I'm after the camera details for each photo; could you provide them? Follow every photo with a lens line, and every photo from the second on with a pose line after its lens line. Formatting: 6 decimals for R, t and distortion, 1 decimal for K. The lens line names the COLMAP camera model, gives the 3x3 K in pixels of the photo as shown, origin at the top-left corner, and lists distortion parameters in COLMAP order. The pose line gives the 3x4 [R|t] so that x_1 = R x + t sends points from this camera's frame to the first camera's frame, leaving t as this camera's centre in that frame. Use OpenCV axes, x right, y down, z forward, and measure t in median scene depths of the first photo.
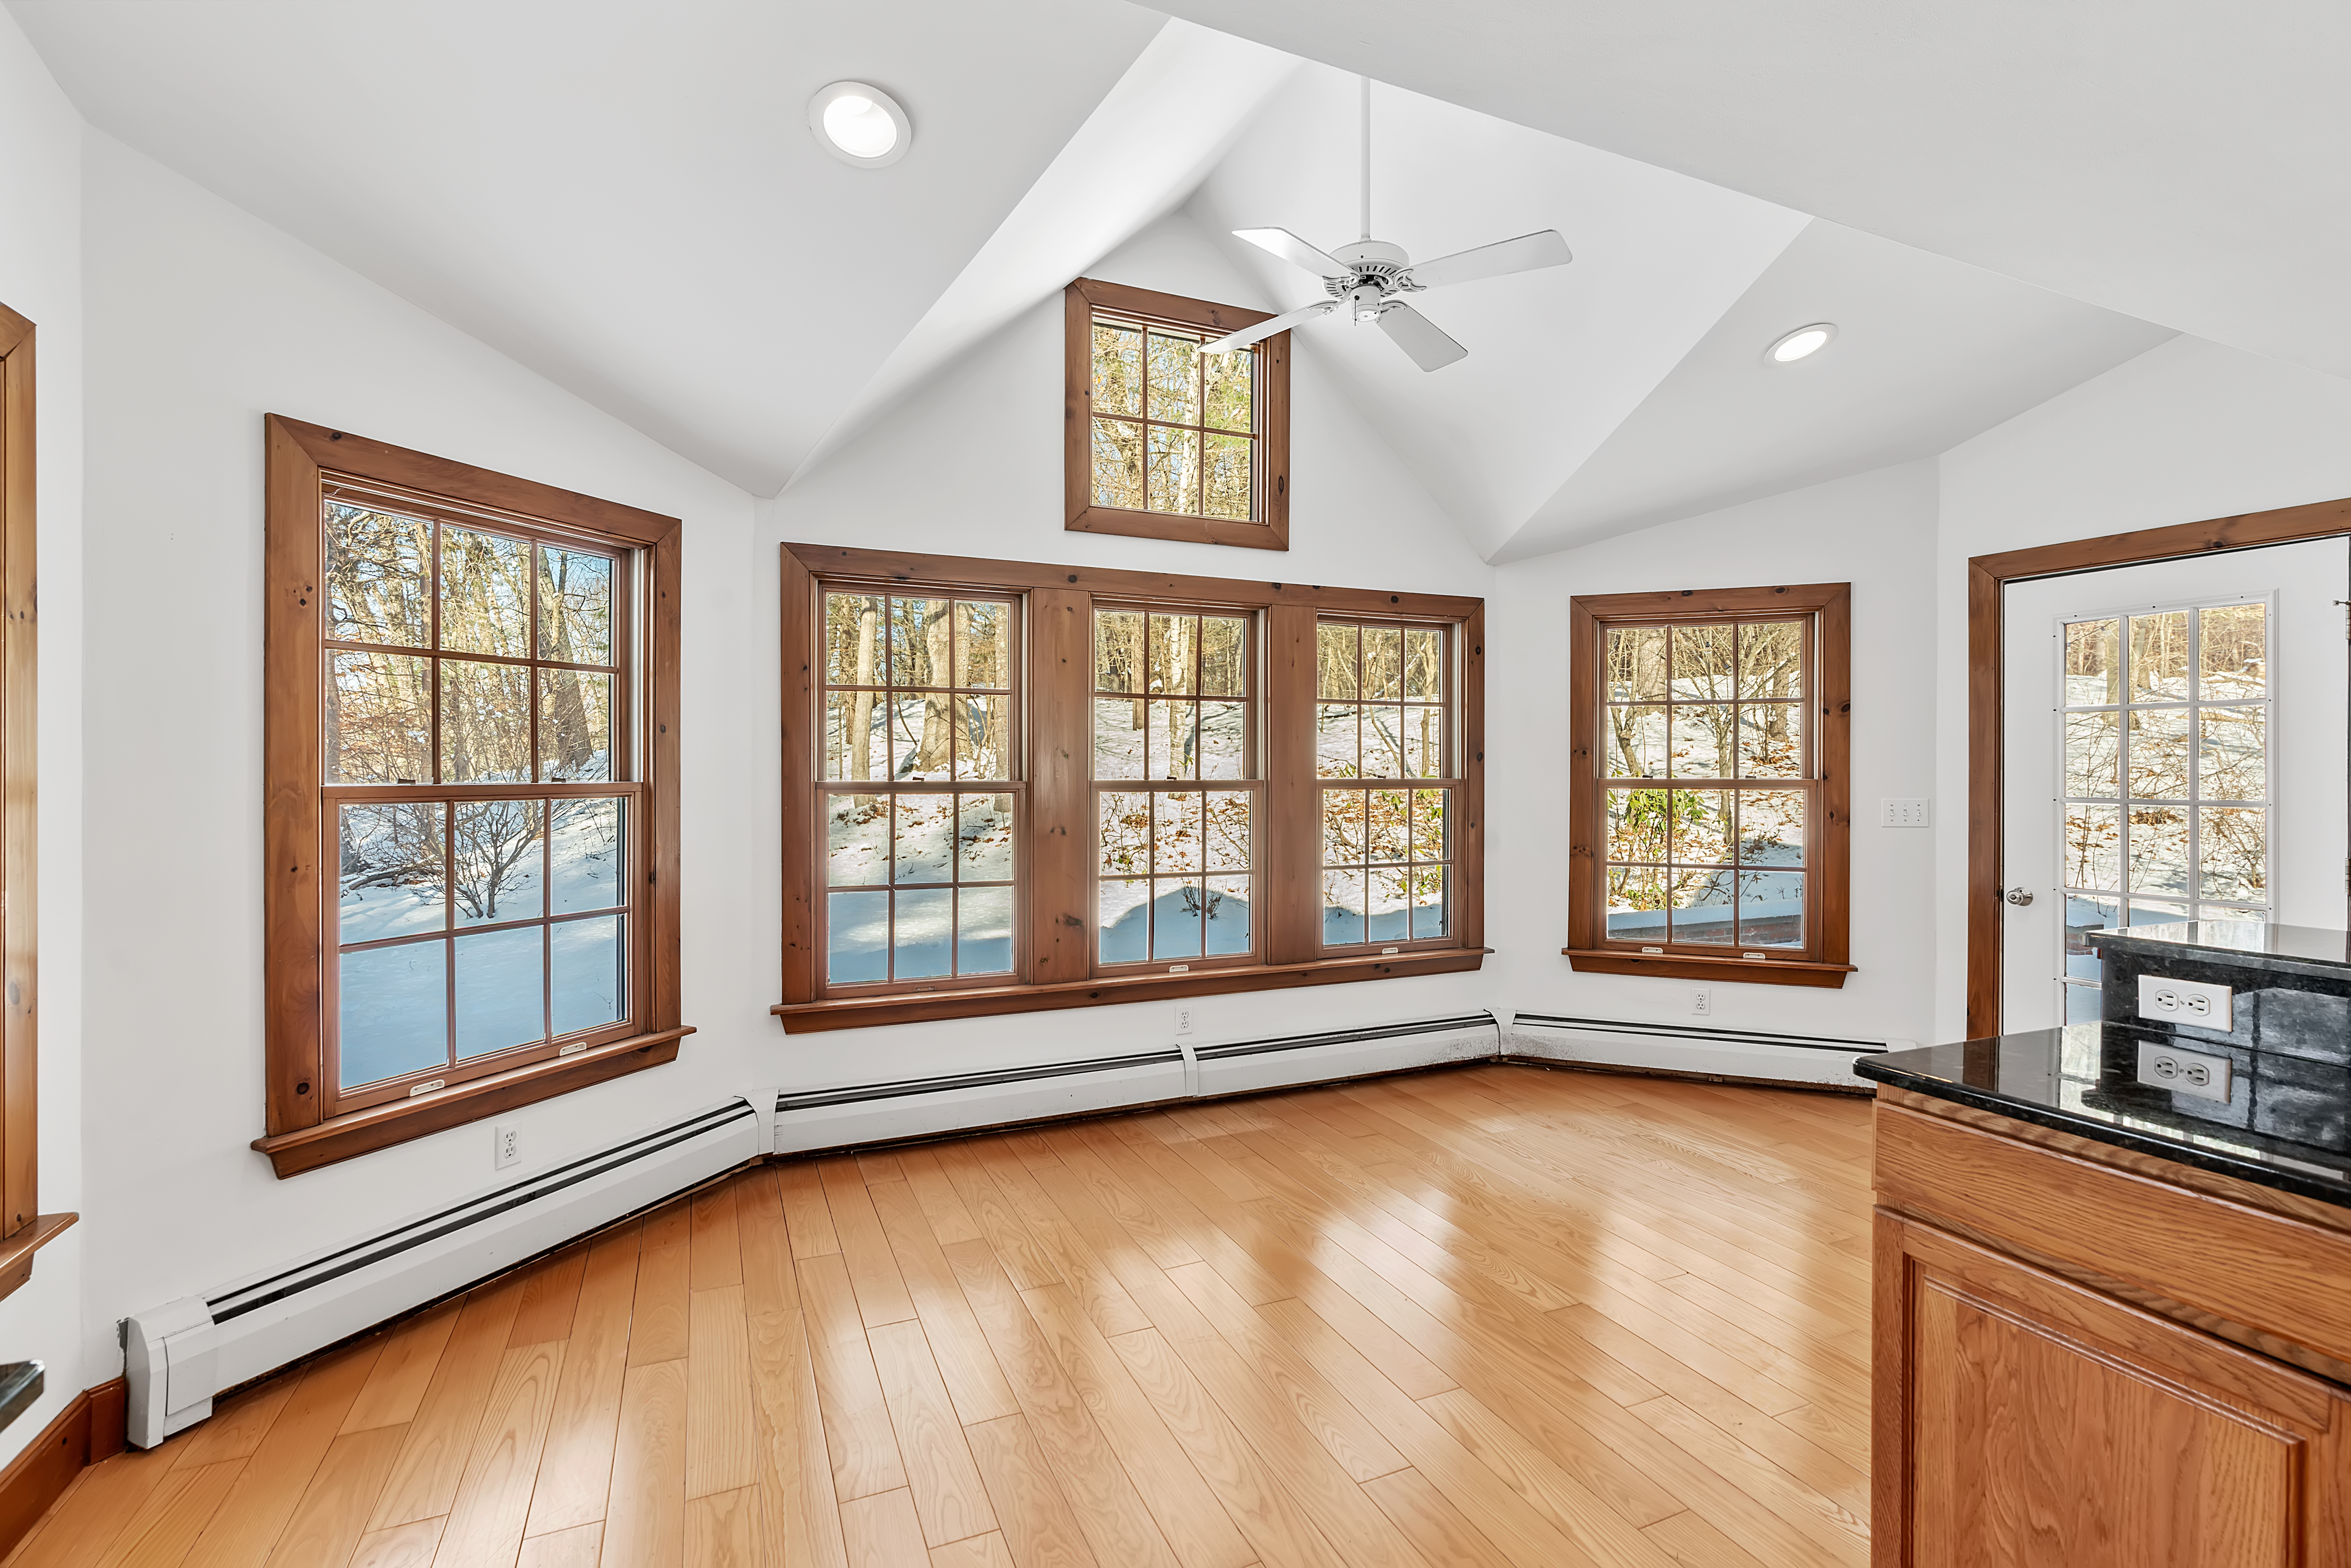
lens RADIAL K [[1053.7, 0, 1162.2], [0, 1053.7, 770.0], [0, 0, 1]] dist [-0.016930, 0.007776]
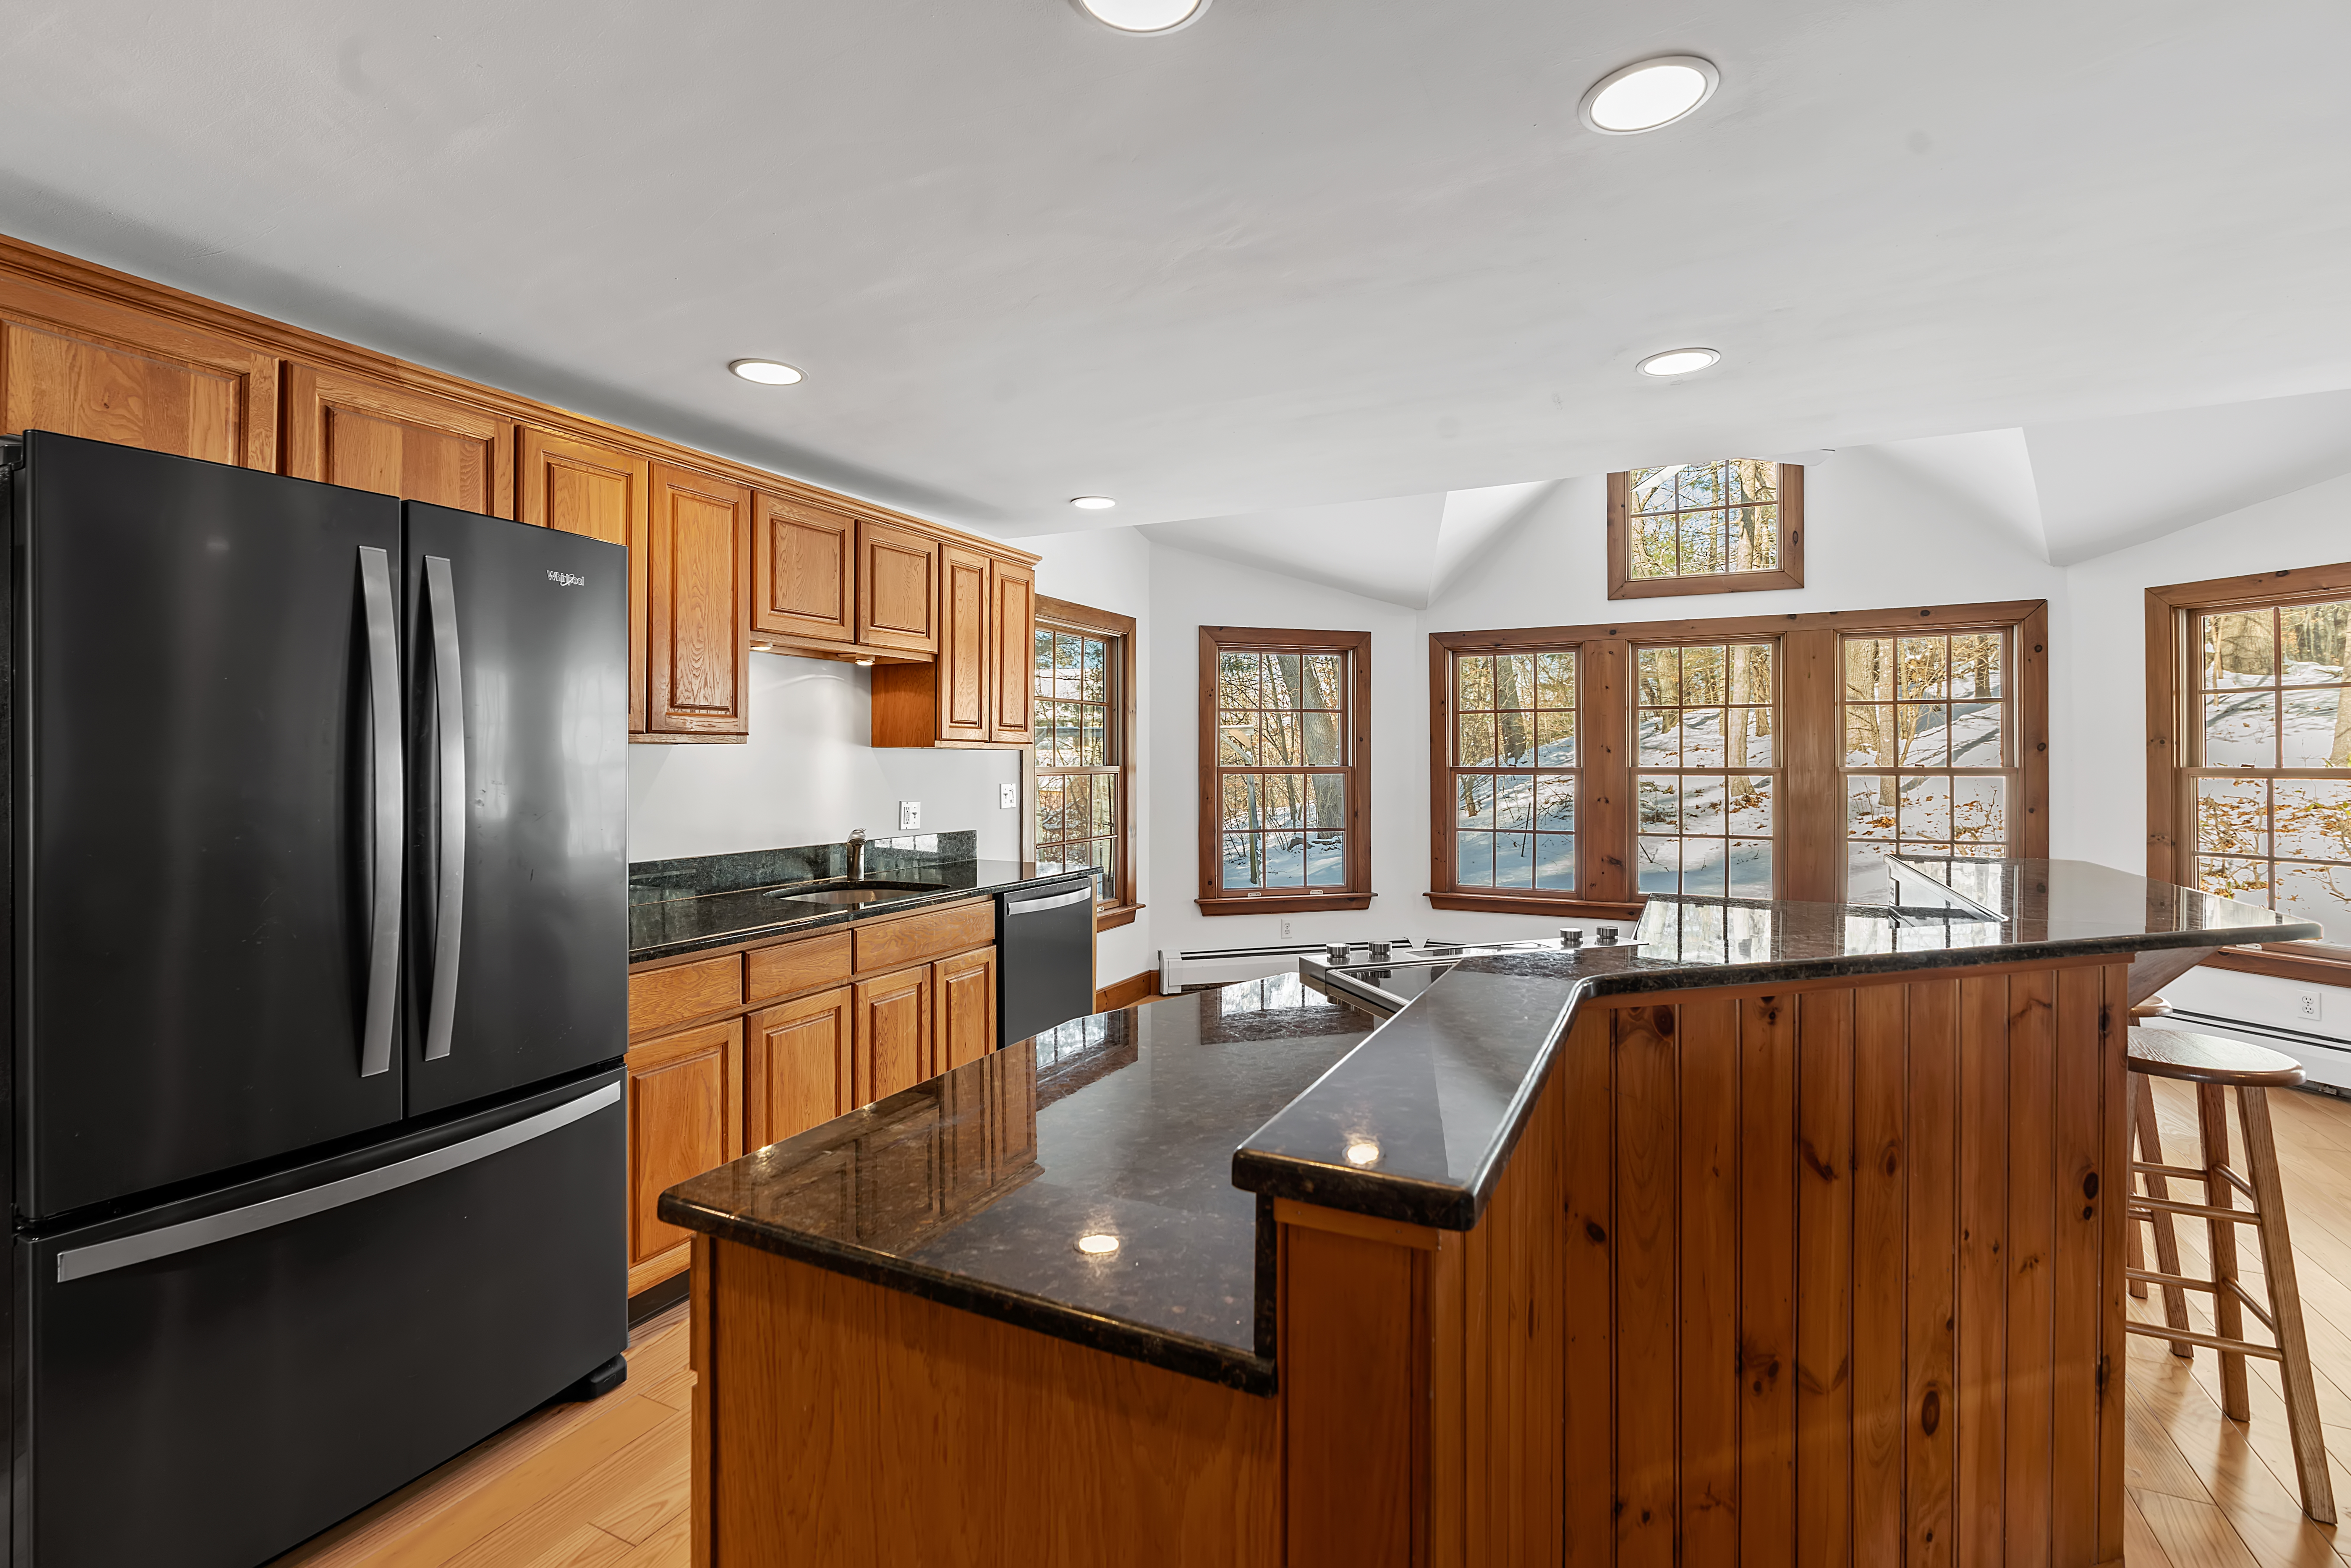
lens RADIAL K [[1067.7, 0, 1164.3], [0, 1067.7, 760.2], [0, 0, 1]] dist [-0.017796, 0.007748]
pose [[0.635589, -0.002856, -0.772022, 0.666794], [0.000173, 0.999994, -0.003557, 0.005218], [0.772028, 0.002127, 0.635585, -0.446279]]
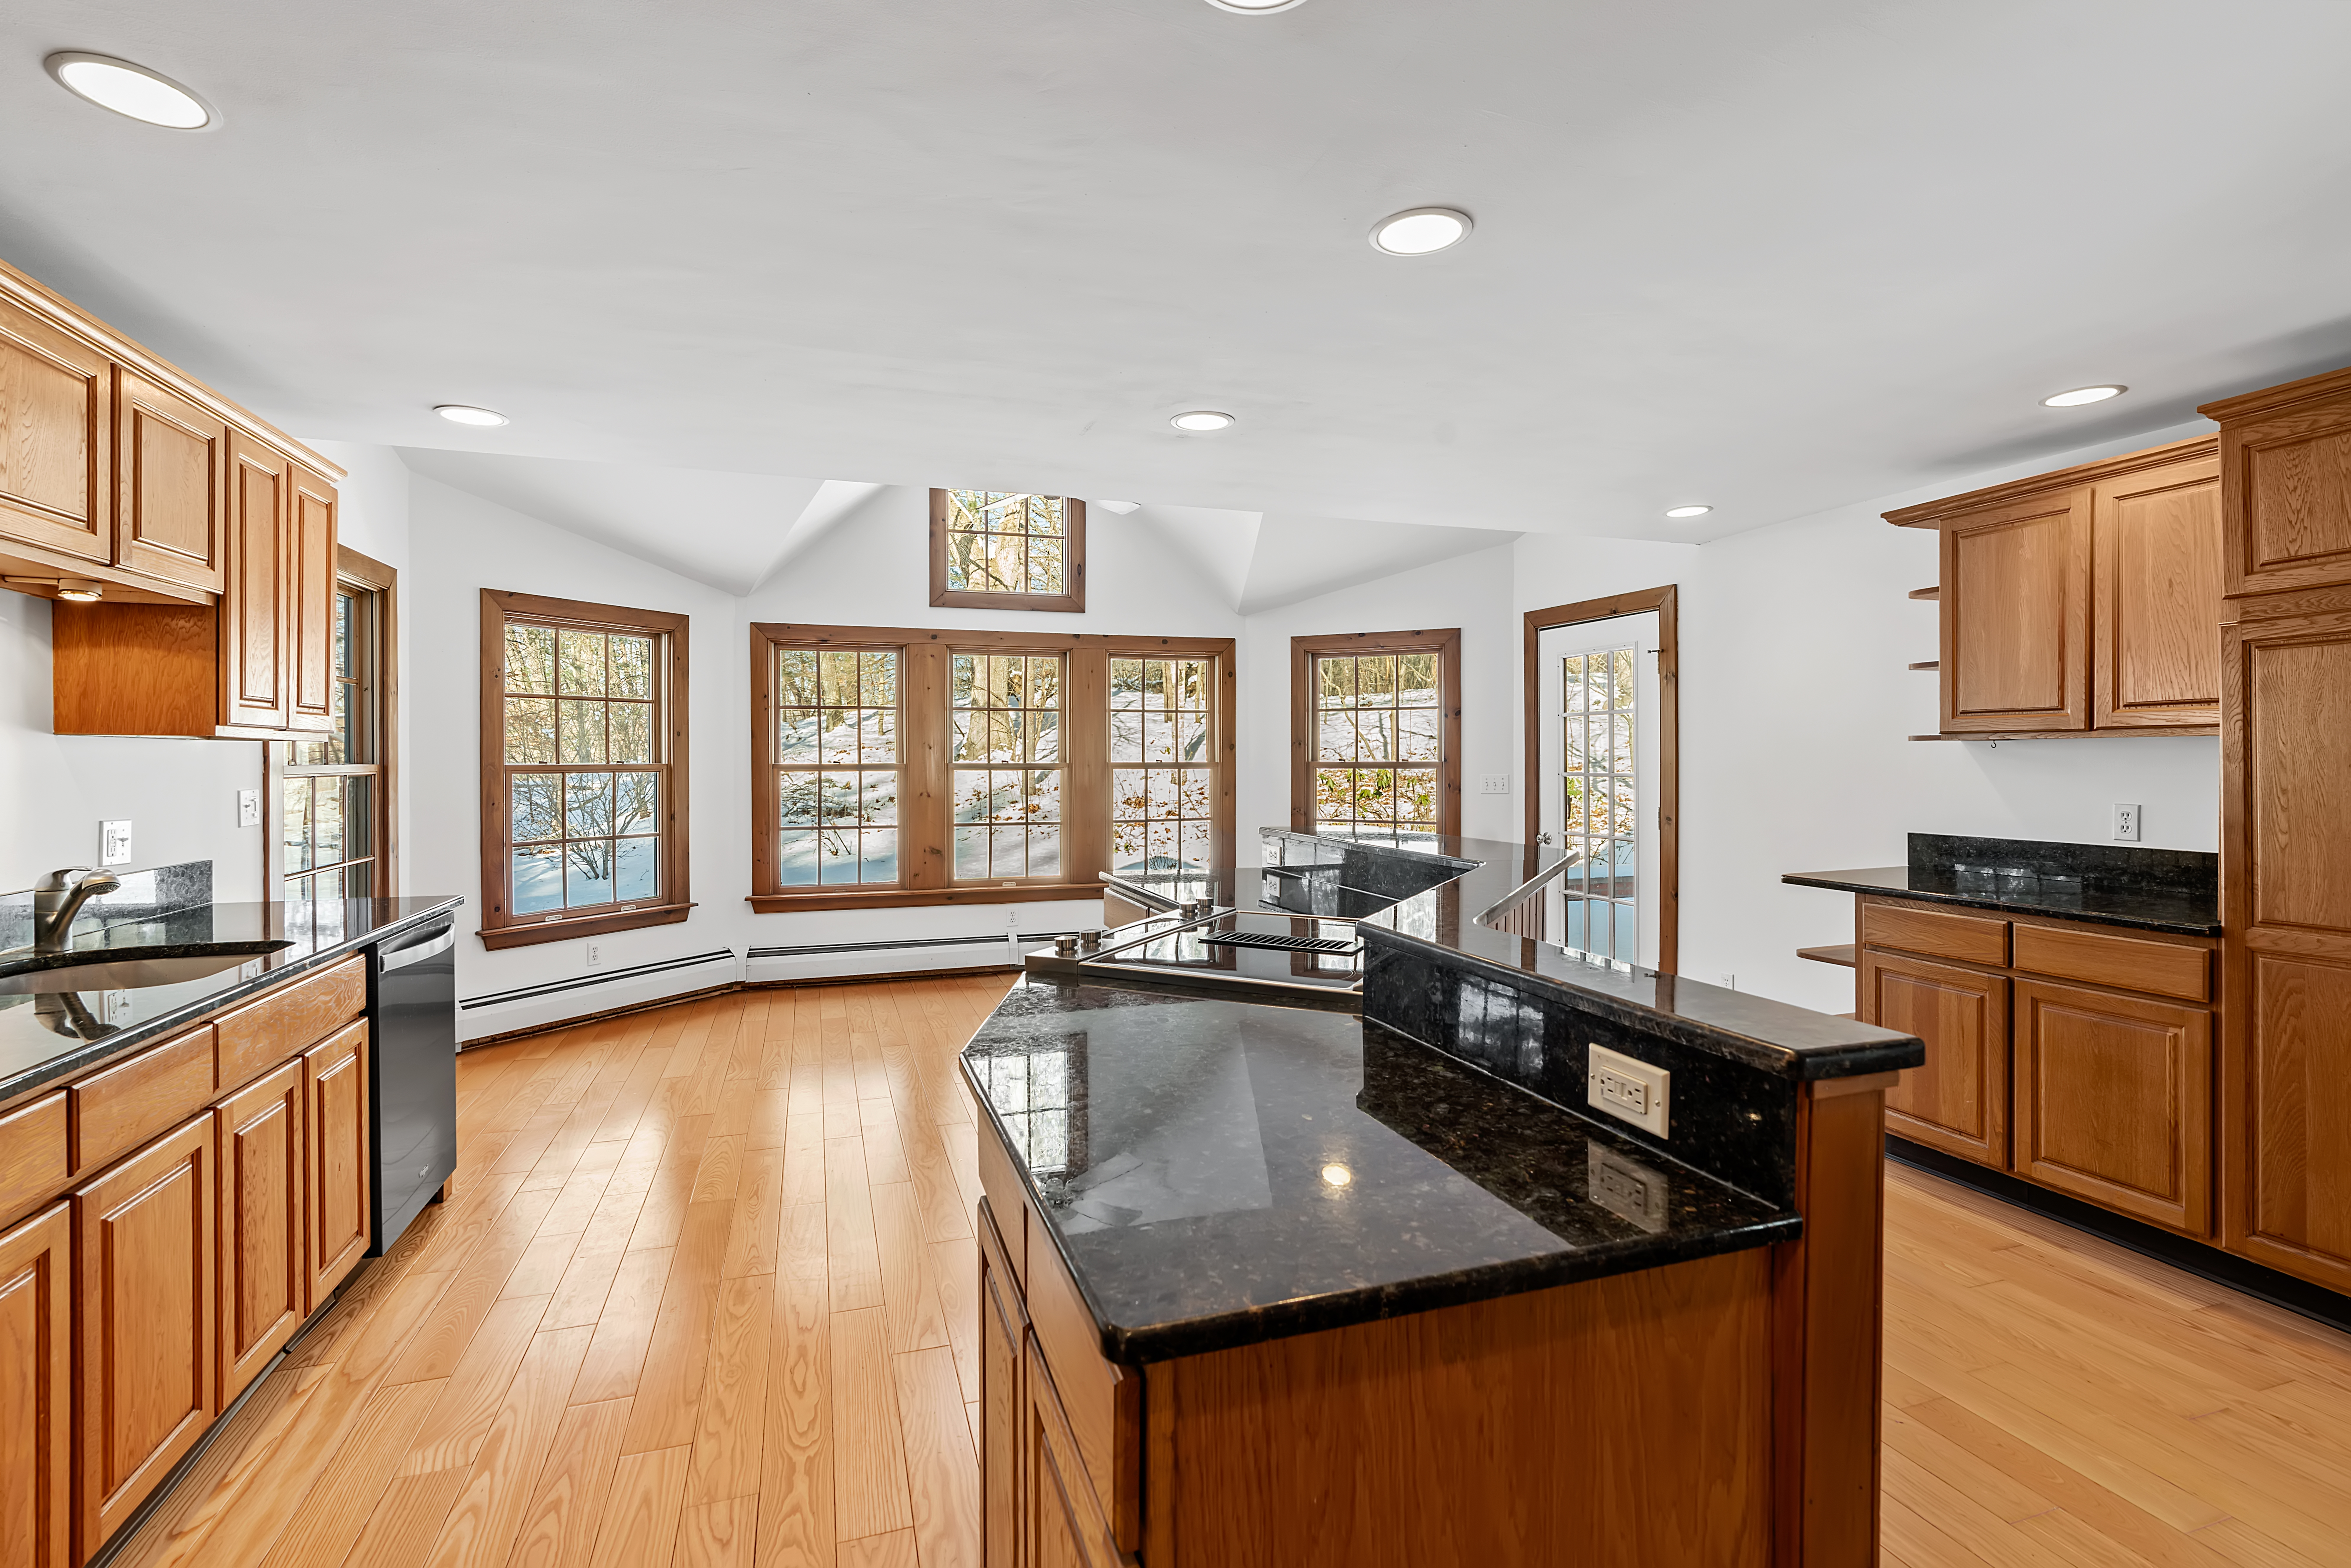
lens RADIAL K [[1067.7, 0, 1164.3], [0, 1067.7, 760.2], [0, 0, 1]] dist [-0.017796, 0.007748]
pose [[0.995649, -0.003177, -0.093130, 0.407125], [0.003195, 0.999995, 0.000040, 0.006338], [0.093130, -0.000338, 0.995654, -0.571492]]
